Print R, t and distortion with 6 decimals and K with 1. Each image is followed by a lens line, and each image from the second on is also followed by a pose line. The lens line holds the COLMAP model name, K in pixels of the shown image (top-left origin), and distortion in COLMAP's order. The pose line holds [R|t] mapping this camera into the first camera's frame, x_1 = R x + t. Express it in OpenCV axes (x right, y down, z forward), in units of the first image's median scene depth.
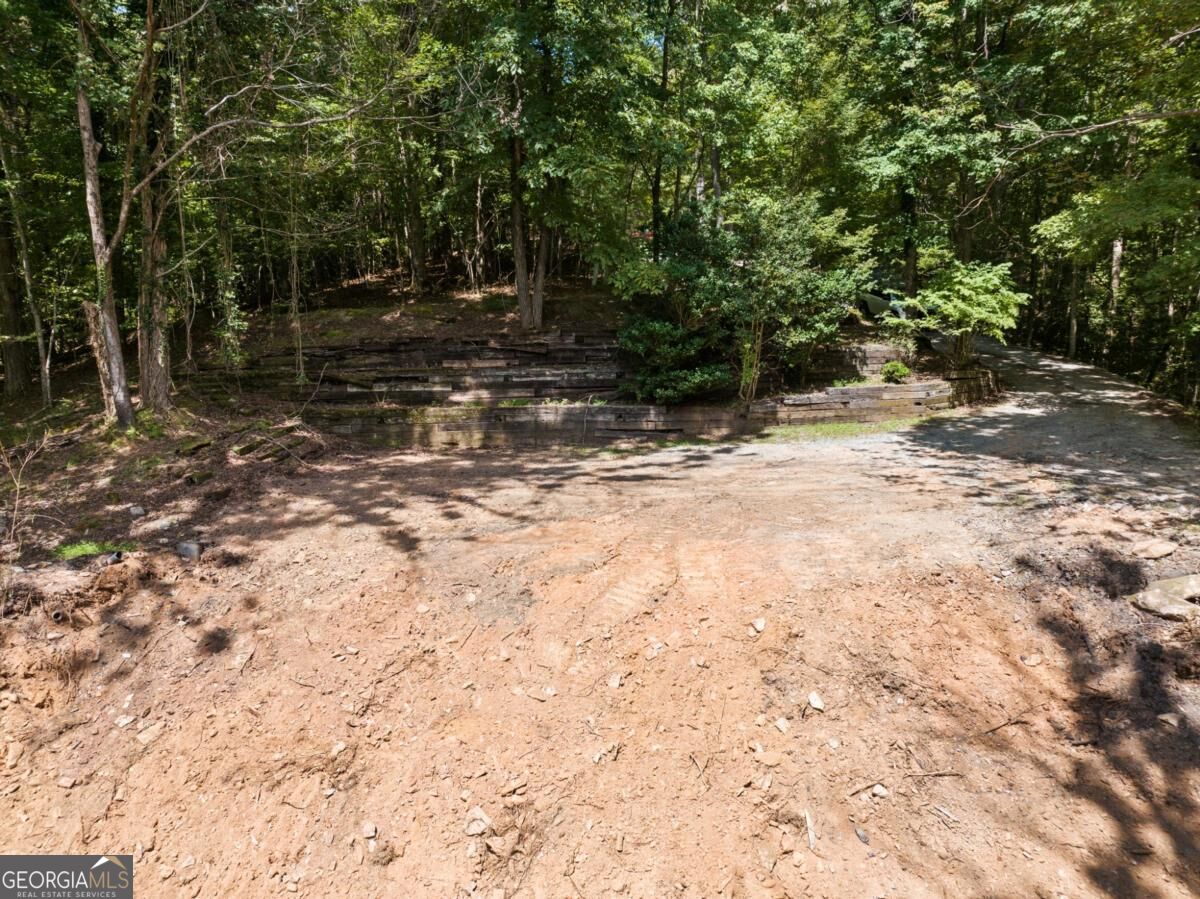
lens RADIAL K [[837.1, 0, 604.4], [0, 837.1, 448.8], [0, 0, 1]] dist [-0.049786, 0.011269]
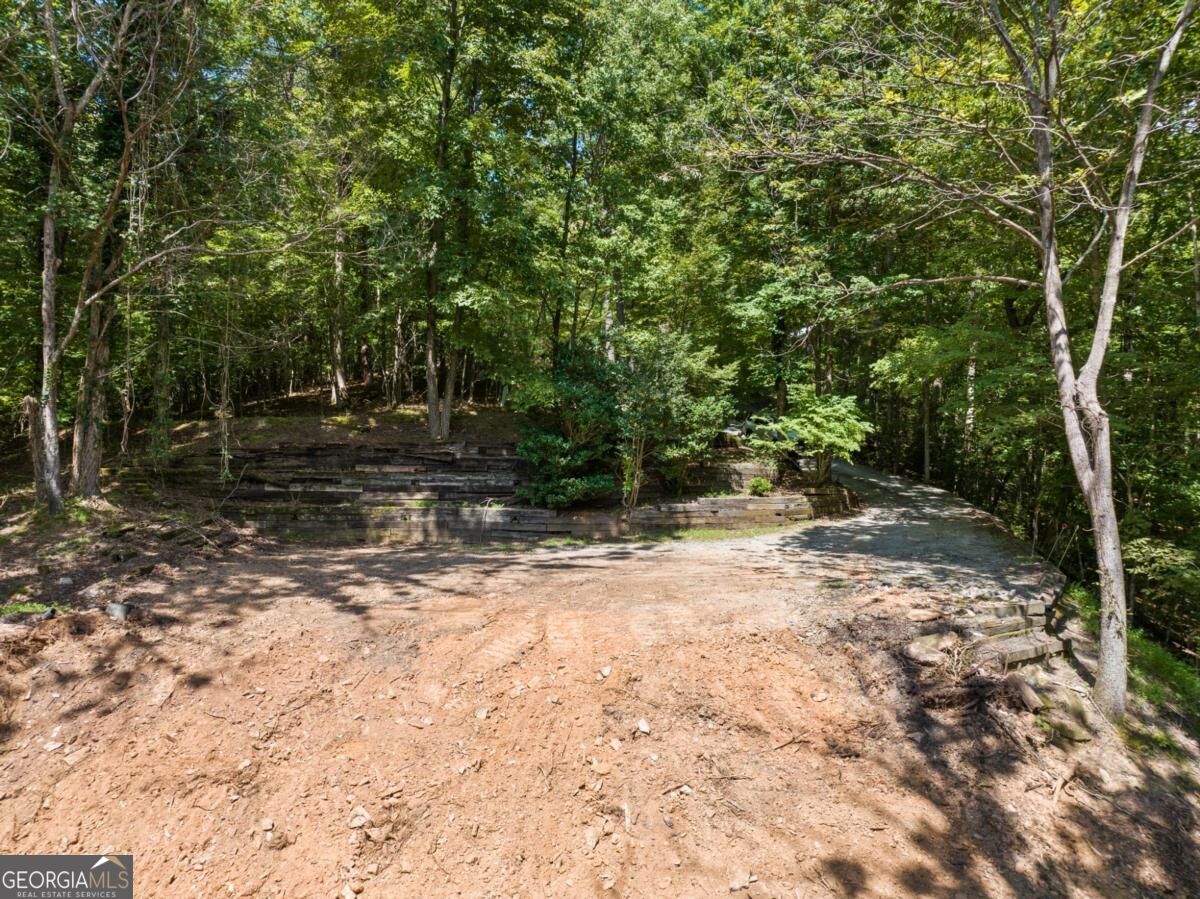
lens RADIAL K [[837.1, 0, 597.3], [0, 837.1, 450.7], [0, 0, 1]] dist [-0.049786, 0.011269]
pose [[0.995658, 0.032363, 0.087280, 0.051329], [-0.018865, 0.988314, -0.151258, 0.069474], [-0.091155, 0.148955, 0.984633, -0.218682]]
